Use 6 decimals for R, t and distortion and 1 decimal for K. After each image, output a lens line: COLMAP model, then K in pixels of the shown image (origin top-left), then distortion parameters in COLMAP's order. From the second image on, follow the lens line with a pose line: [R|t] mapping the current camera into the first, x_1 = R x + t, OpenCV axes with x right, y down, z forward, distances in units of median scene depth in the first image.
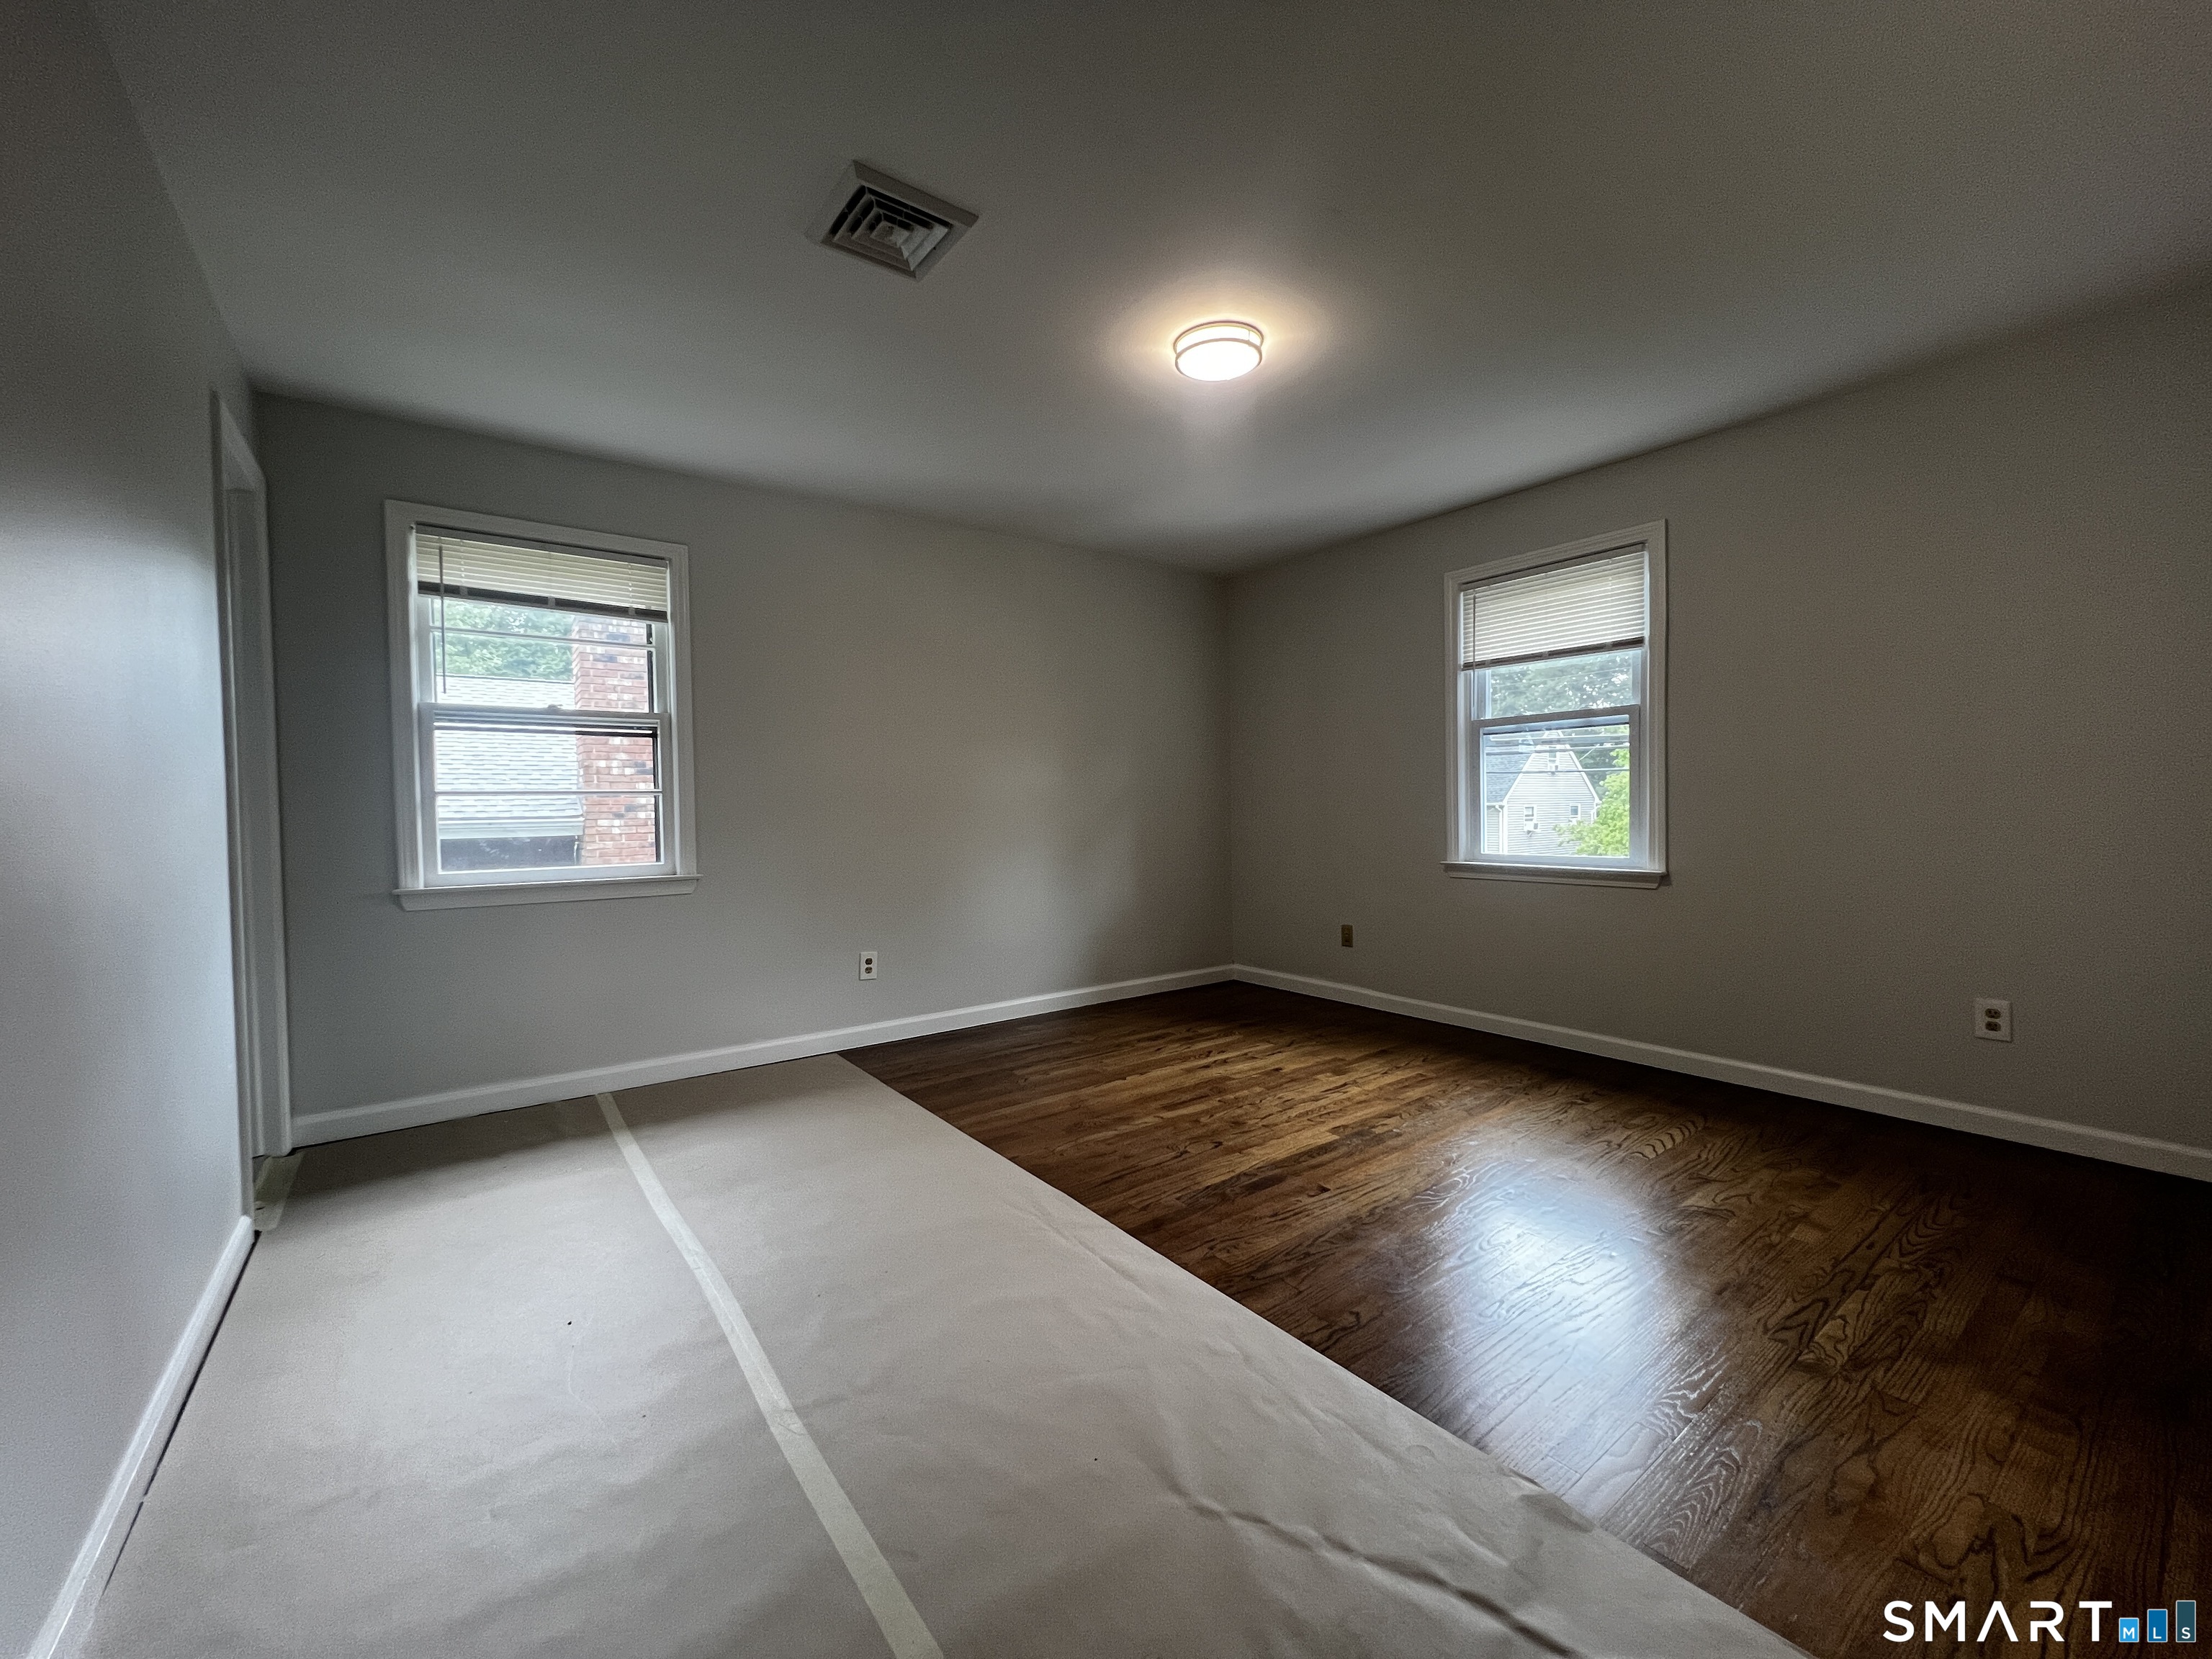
lens RADIAL K [[884.4, 0, 1099.5], [0, 884.4, 828.3], [0, 0, 1]] dist [0.002794, 0.000252]
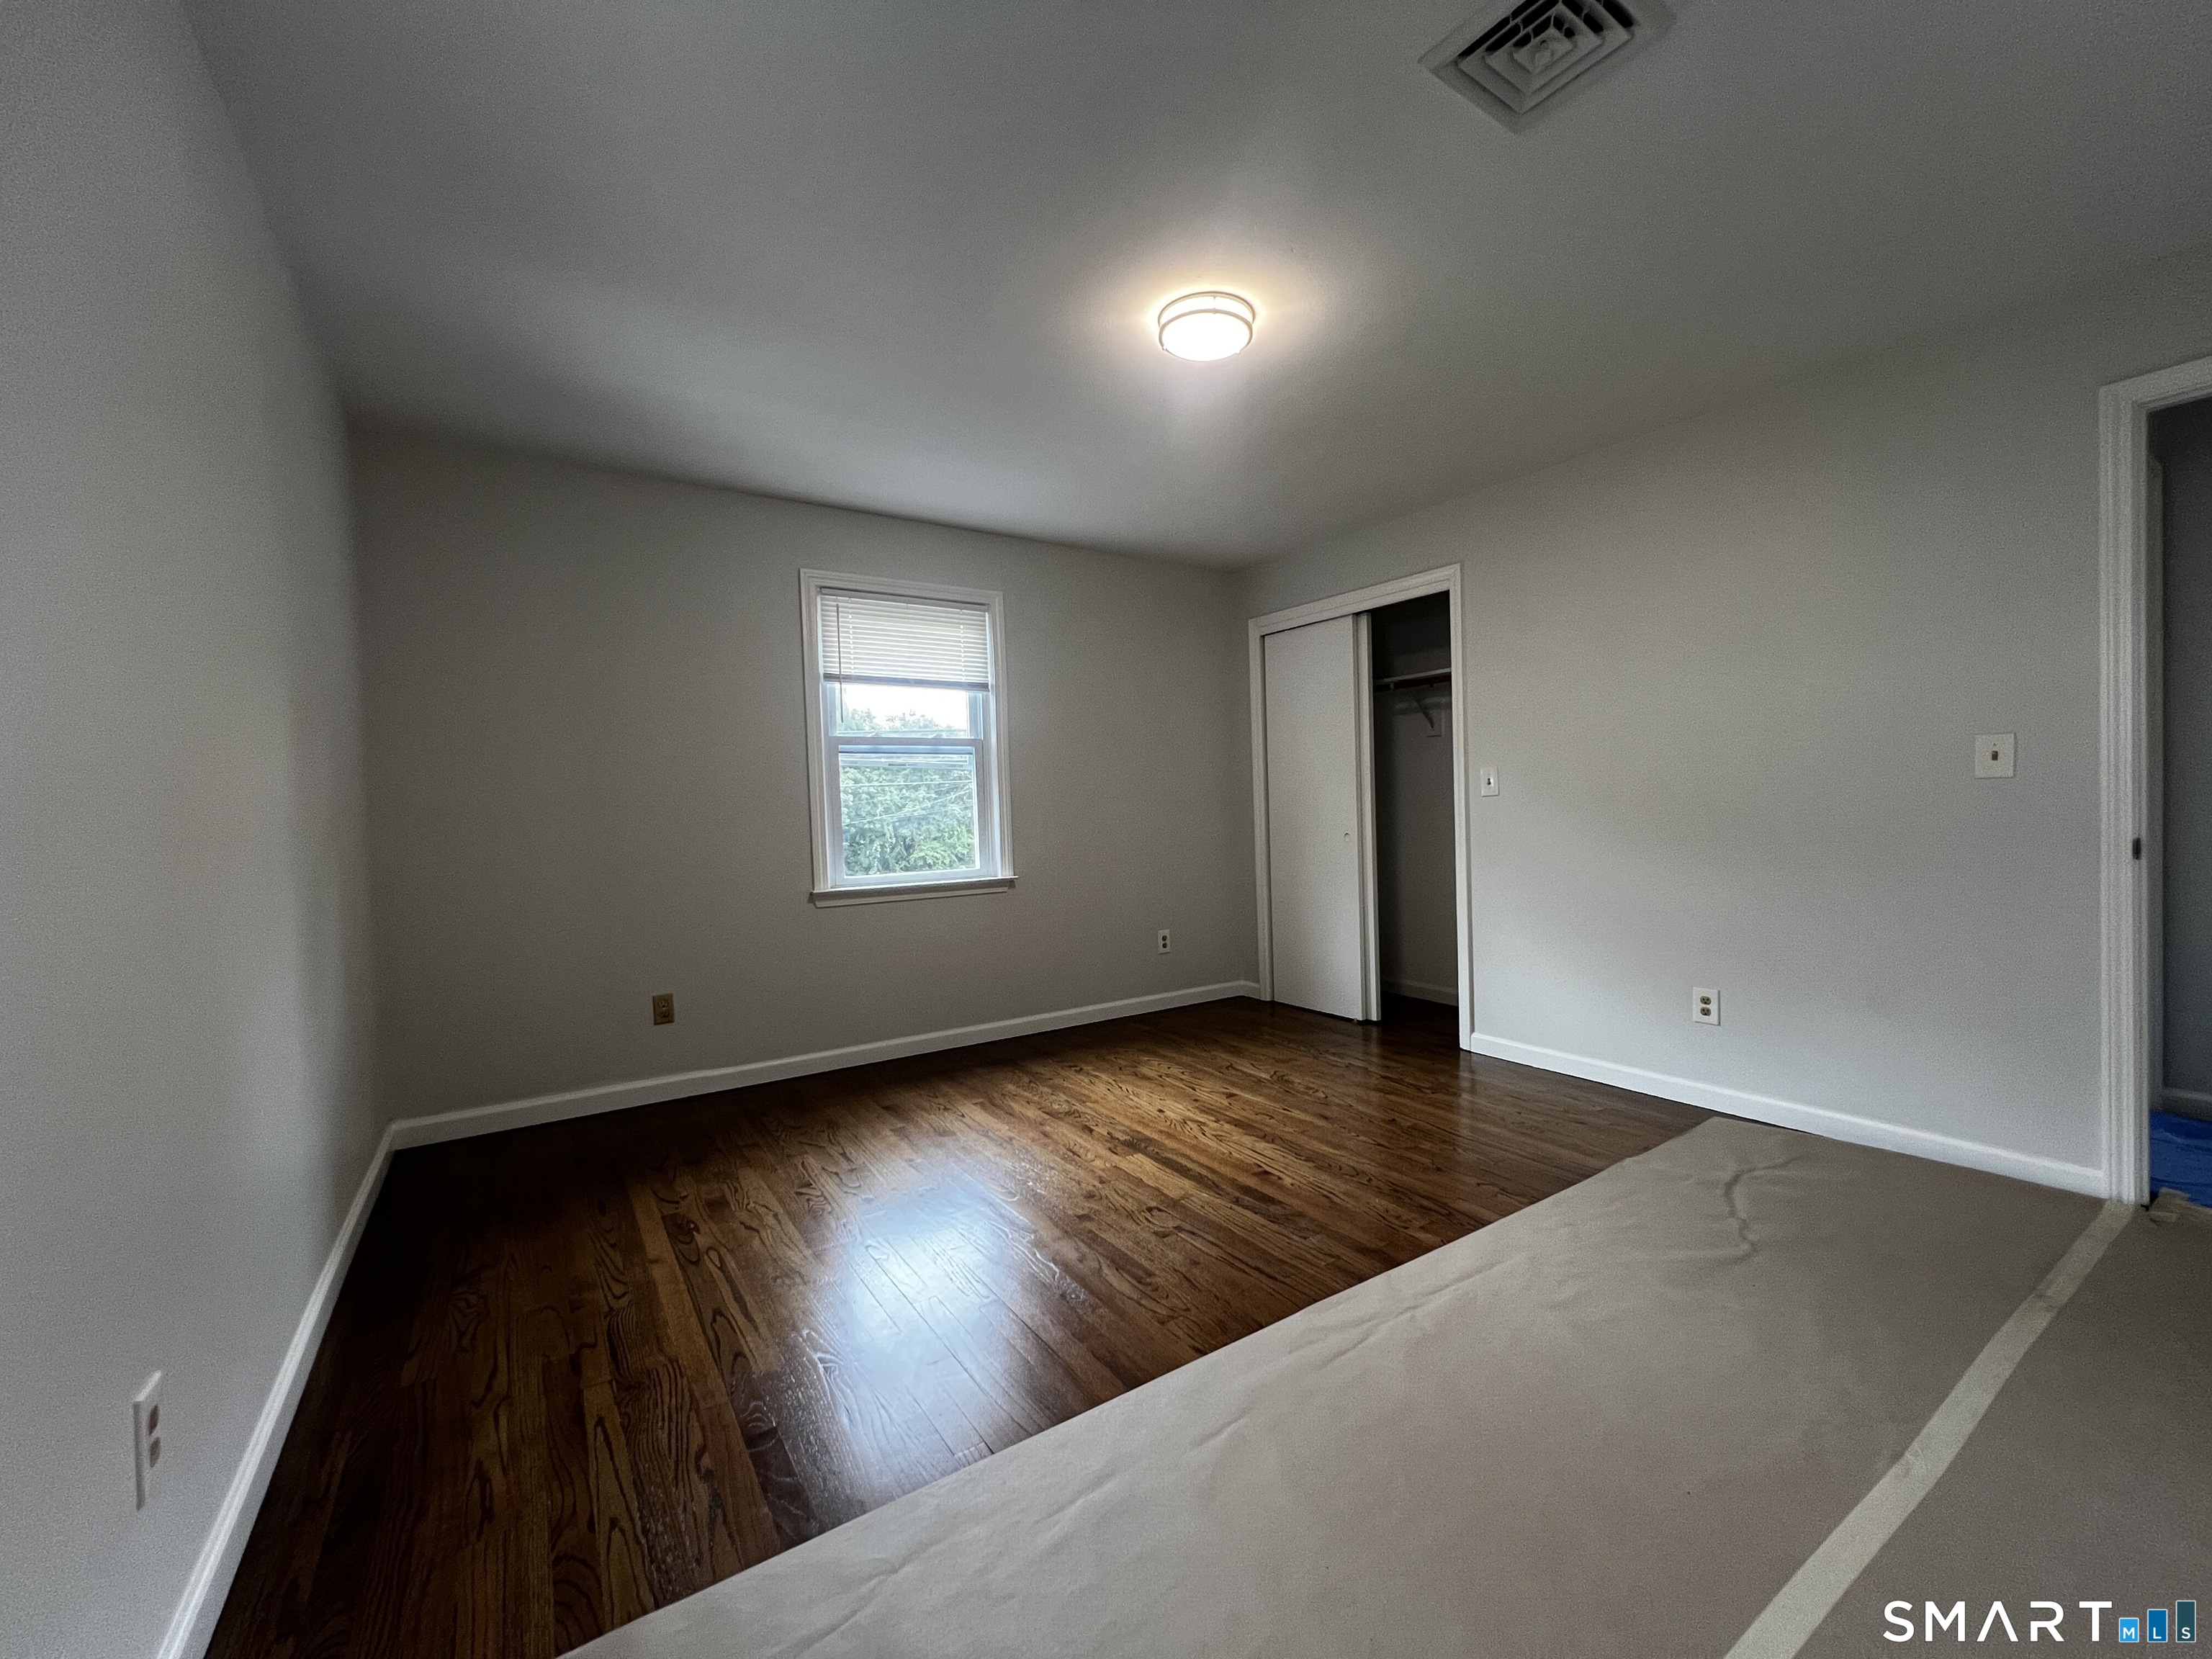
lens RADIAL K [[889.5, 0, 1108.5], [0, 889.5, 831.8], [0, 0, 1]] dist [-0.003014, 0.000934]
pose [[0.056107, -0.010382, 0.998371, -0.642919], [0.054156, 0.998505, 0.007340, -0.016535], [-0.996955, 0.053656, 0.056585, 0.859802]]
